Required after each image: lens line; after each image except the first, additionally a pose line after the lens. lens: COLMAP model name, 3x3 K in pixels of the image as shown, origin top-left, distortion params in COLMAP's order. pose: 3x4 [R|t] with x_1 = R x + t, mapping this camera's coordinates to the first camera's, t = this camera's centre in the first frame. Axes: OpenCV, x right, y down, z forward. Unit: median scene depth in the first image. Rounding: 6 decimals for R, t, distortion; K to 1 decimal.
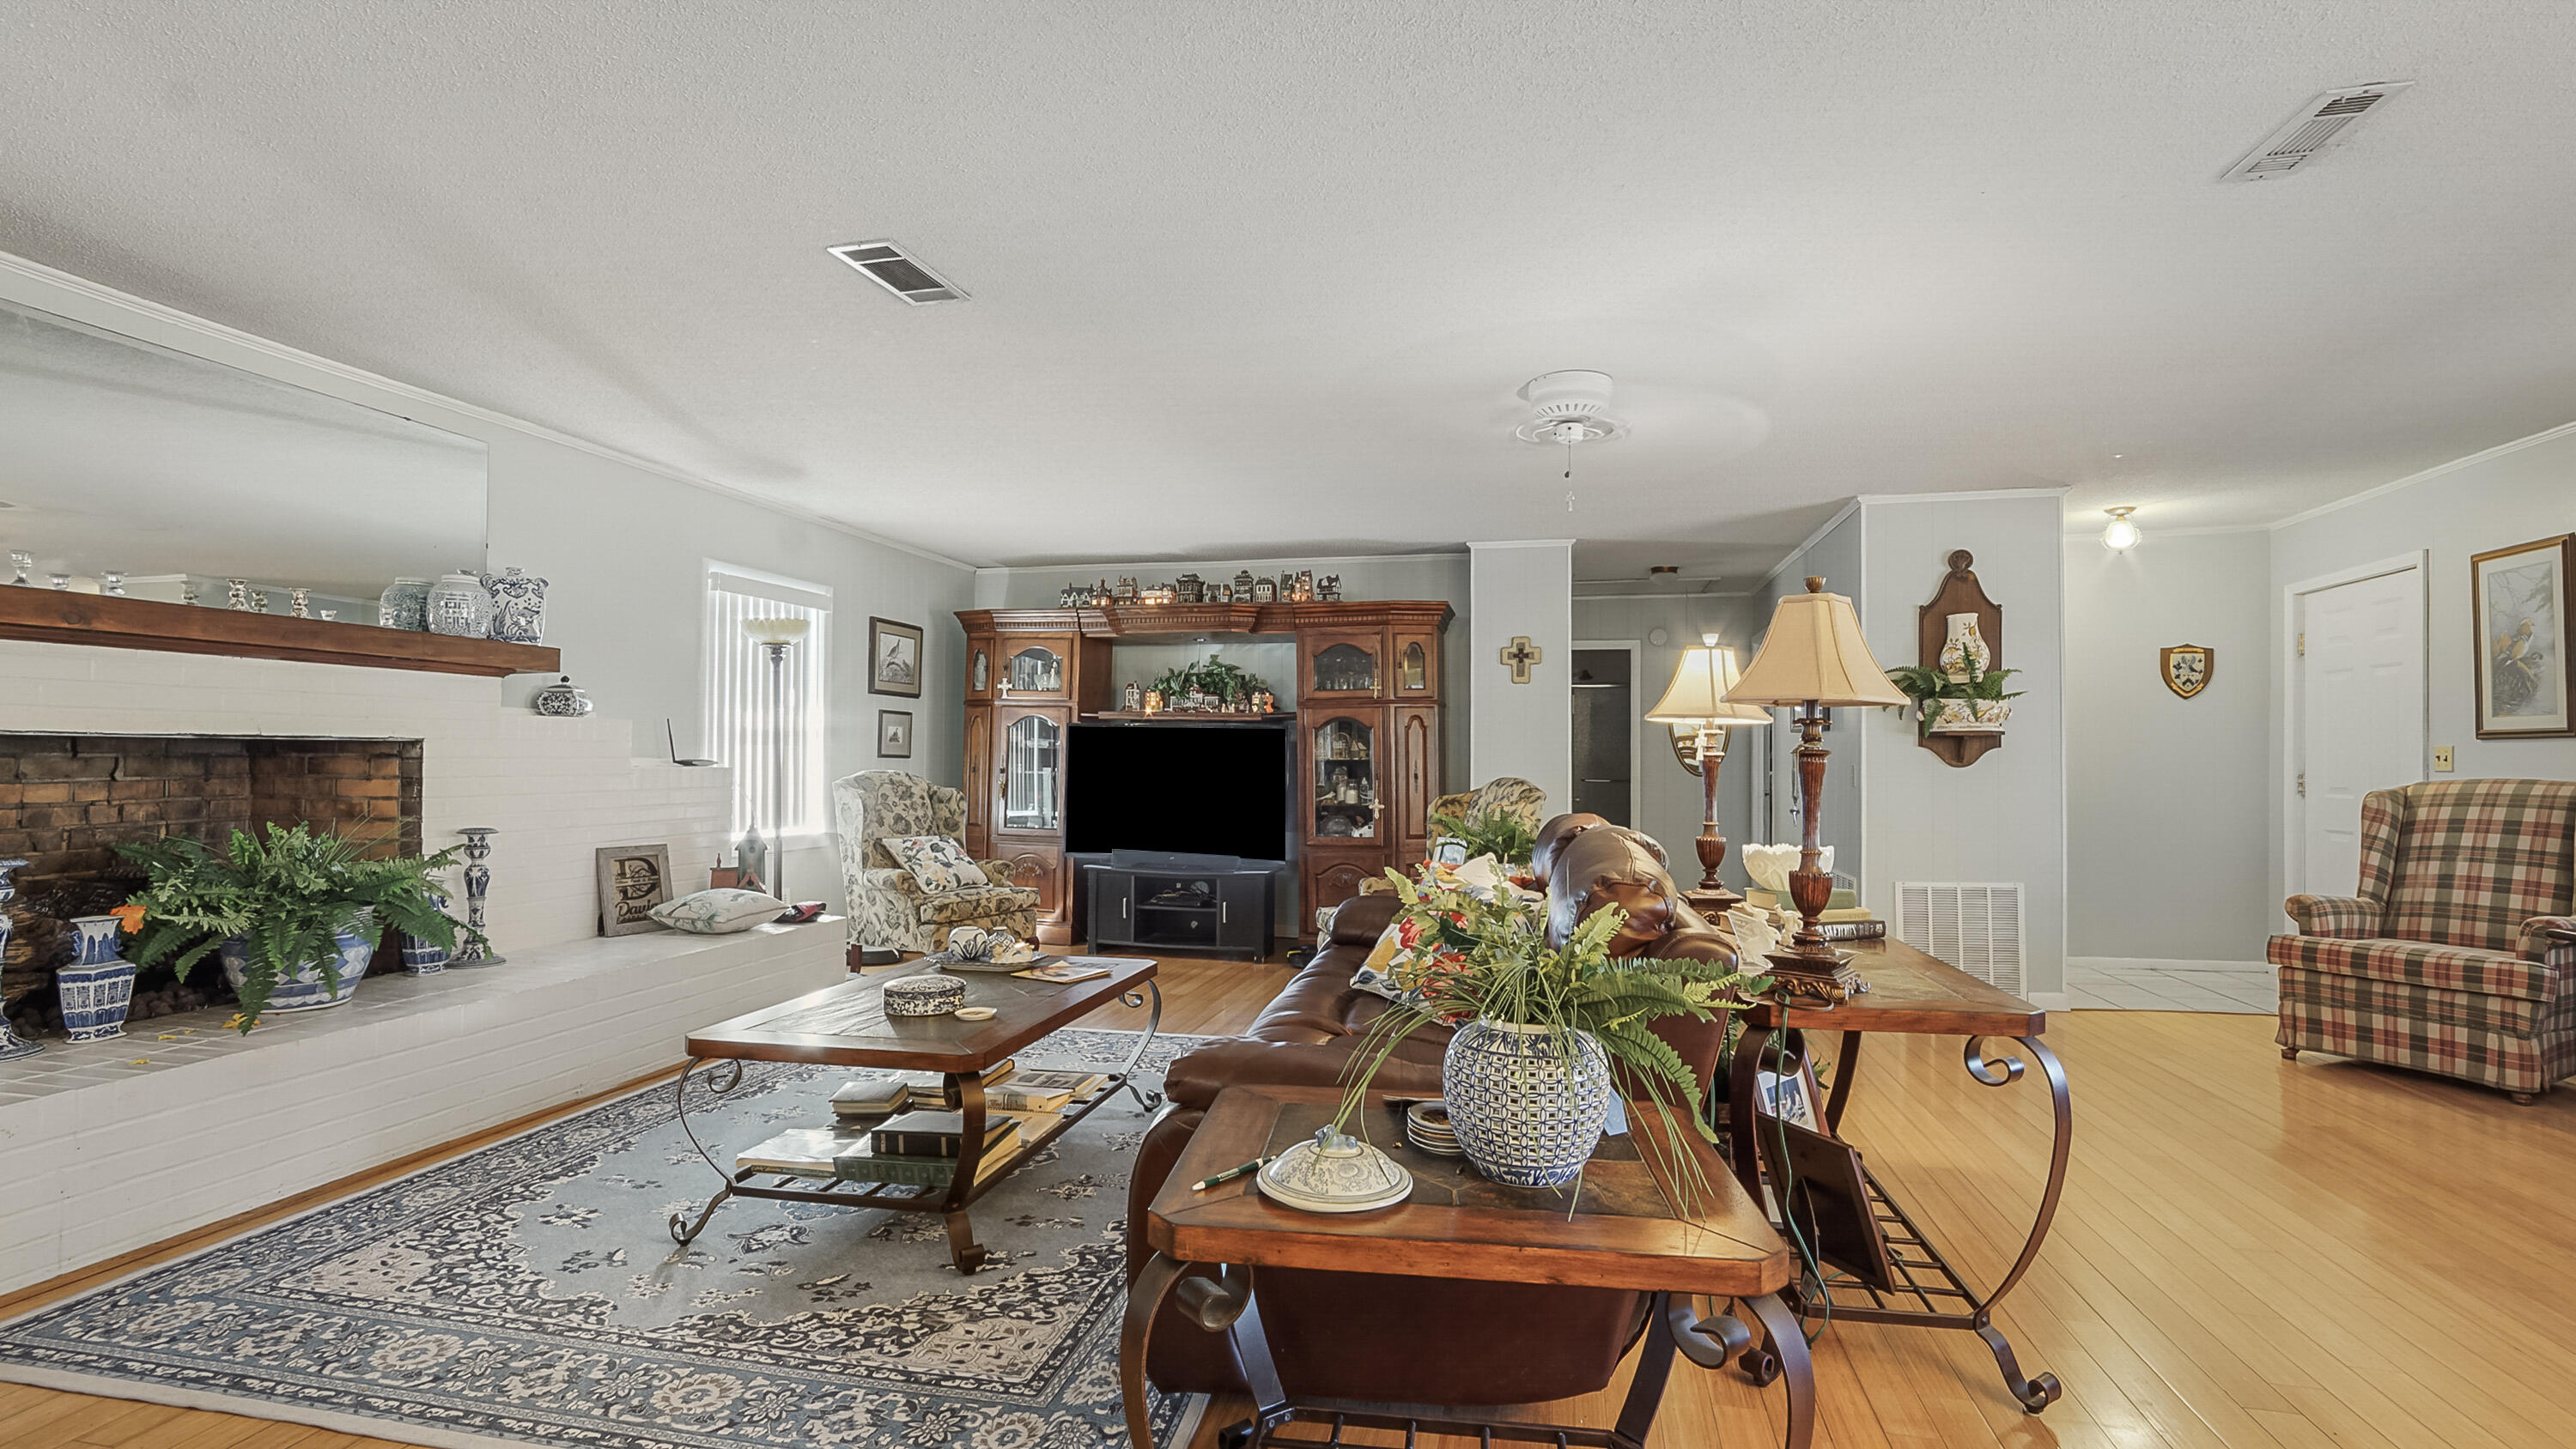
lens RADIAL K [[1170.8, 0, 1298.9], [0, 1170.8, 734.6], [0, 0, 1]] dist [0.000393, 0.000249]
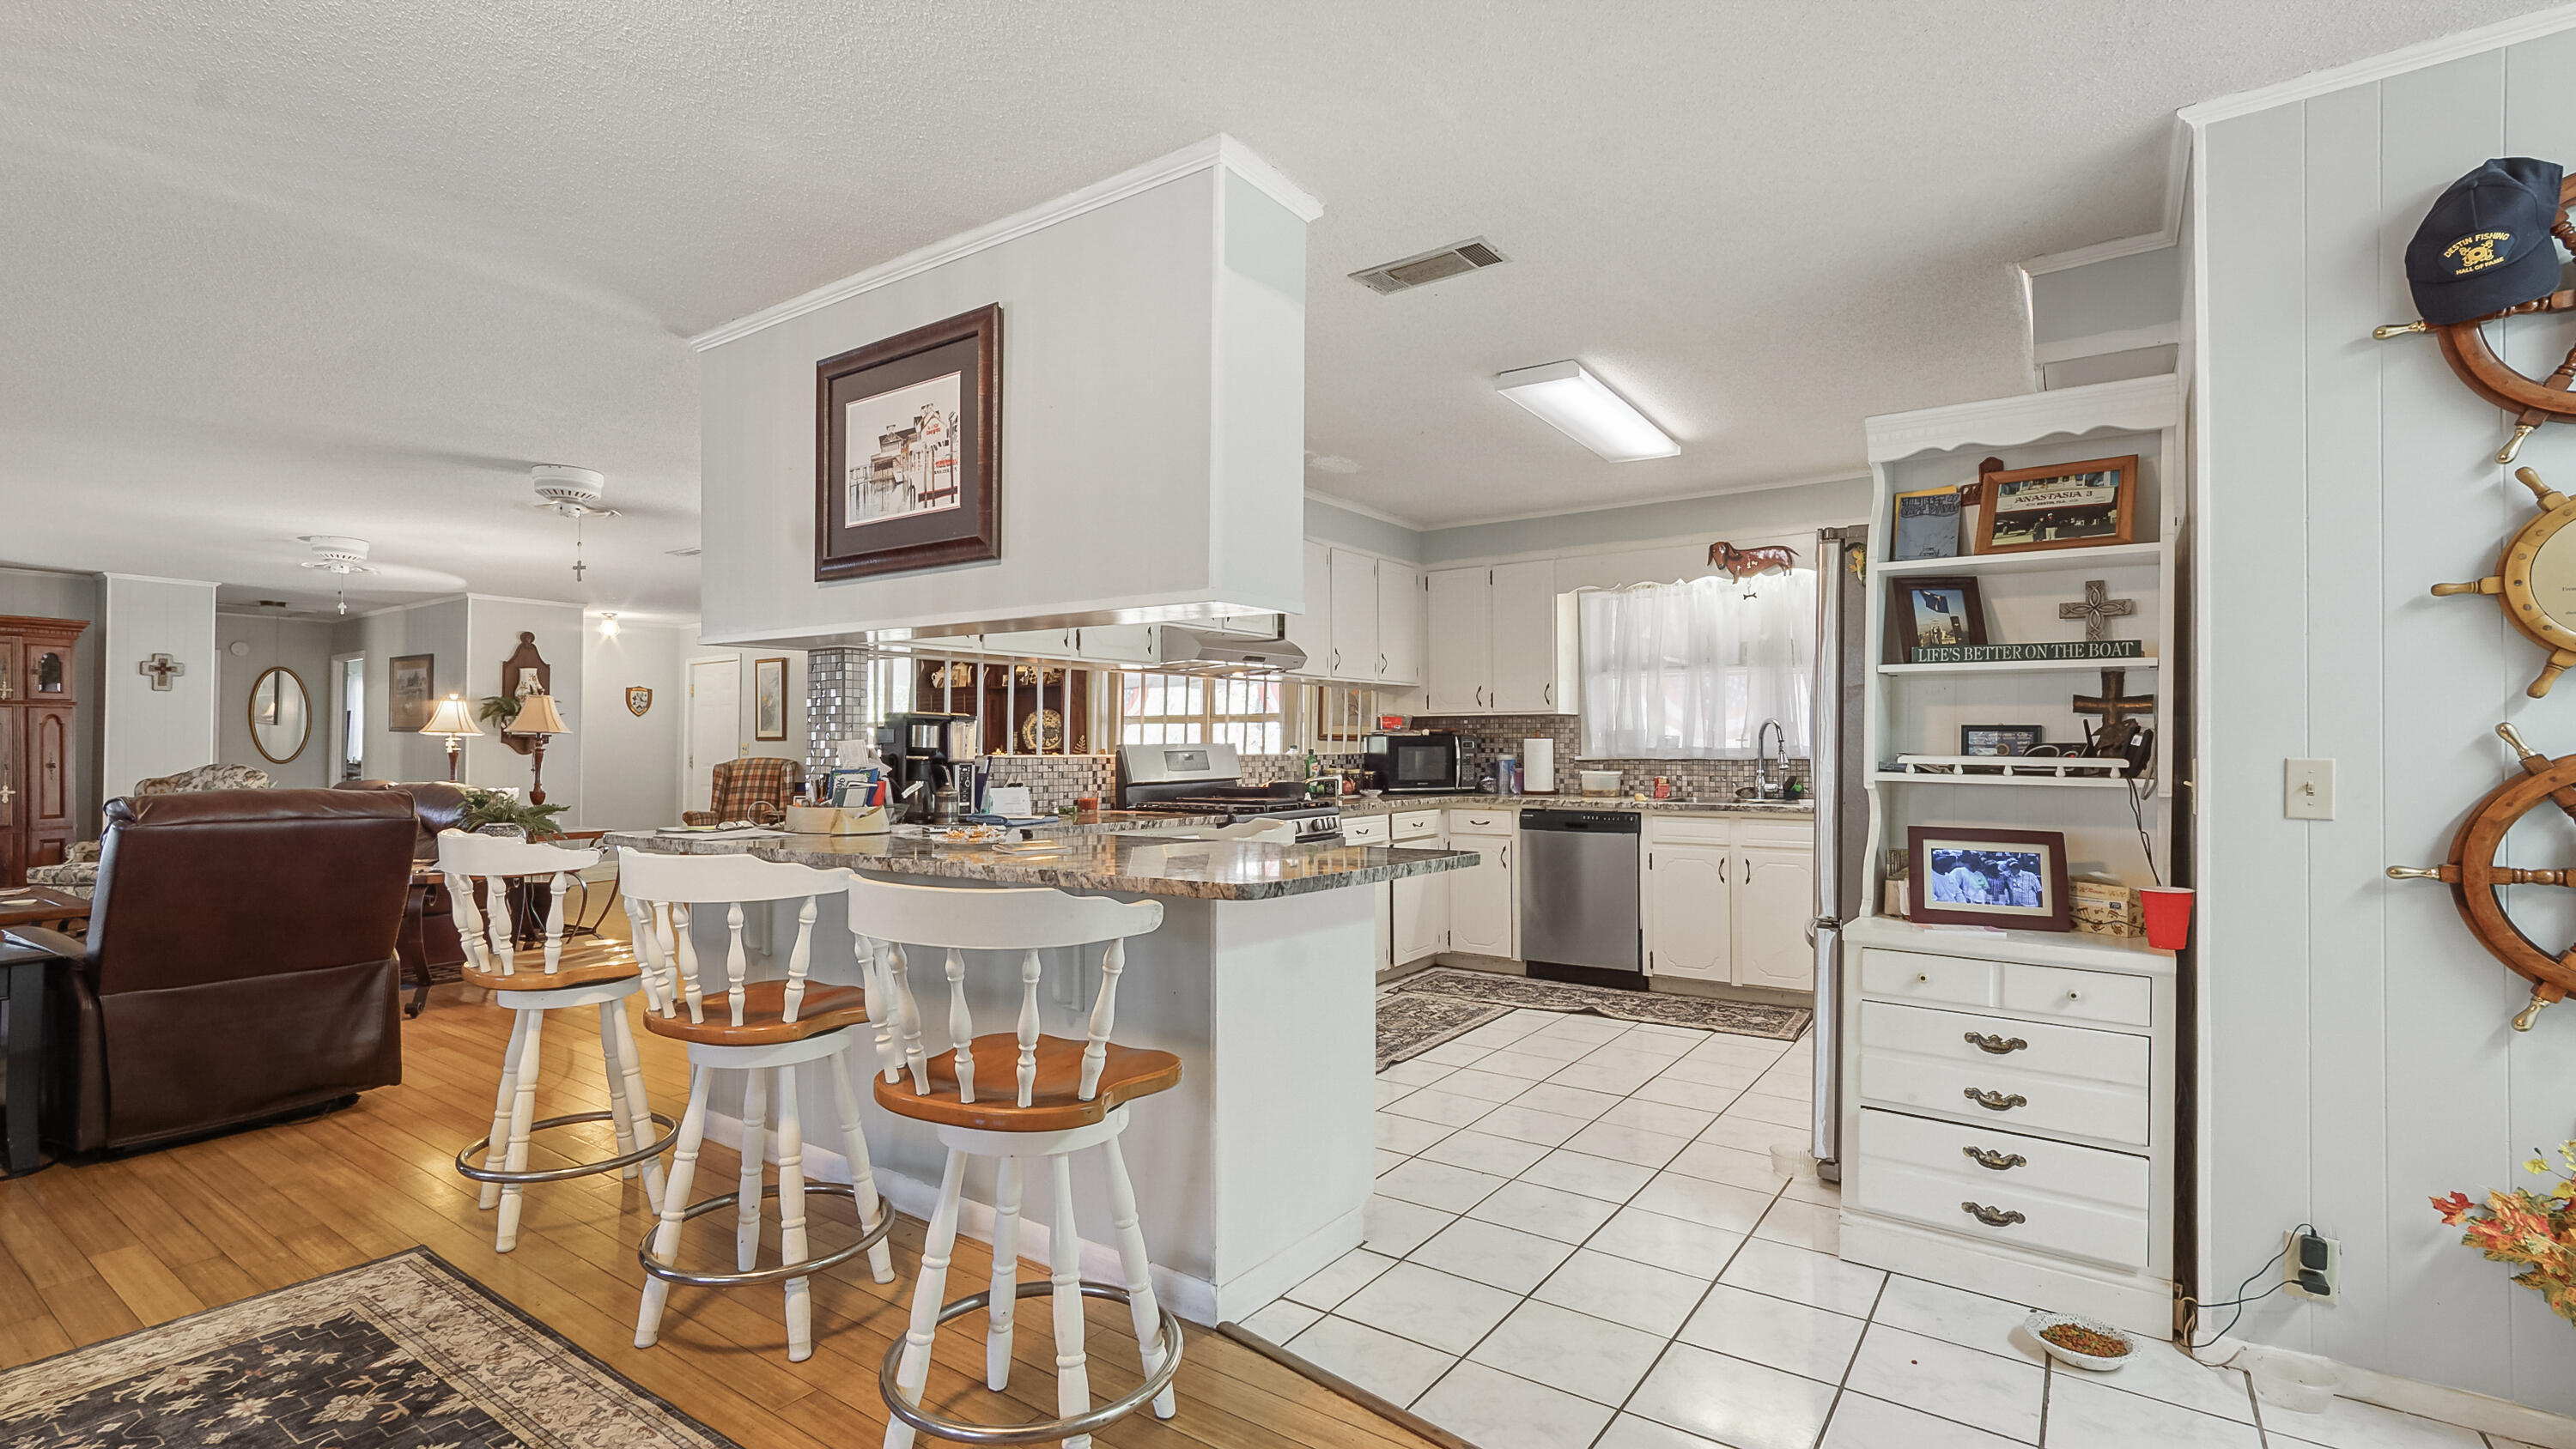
lens RADIAL K [[1170.8, 0, 1293.0], [0, 1170.8, 737.4], [0, 0, 1]] dist [0.000393, 0.000249]
pose [[0.385953, 0.005569, 0.922502, -0.622099], [-0.019027, 0.999817, 0.001925, -0.023265], [-0.922322, -0.018296, 0.385988, -0.755533]]
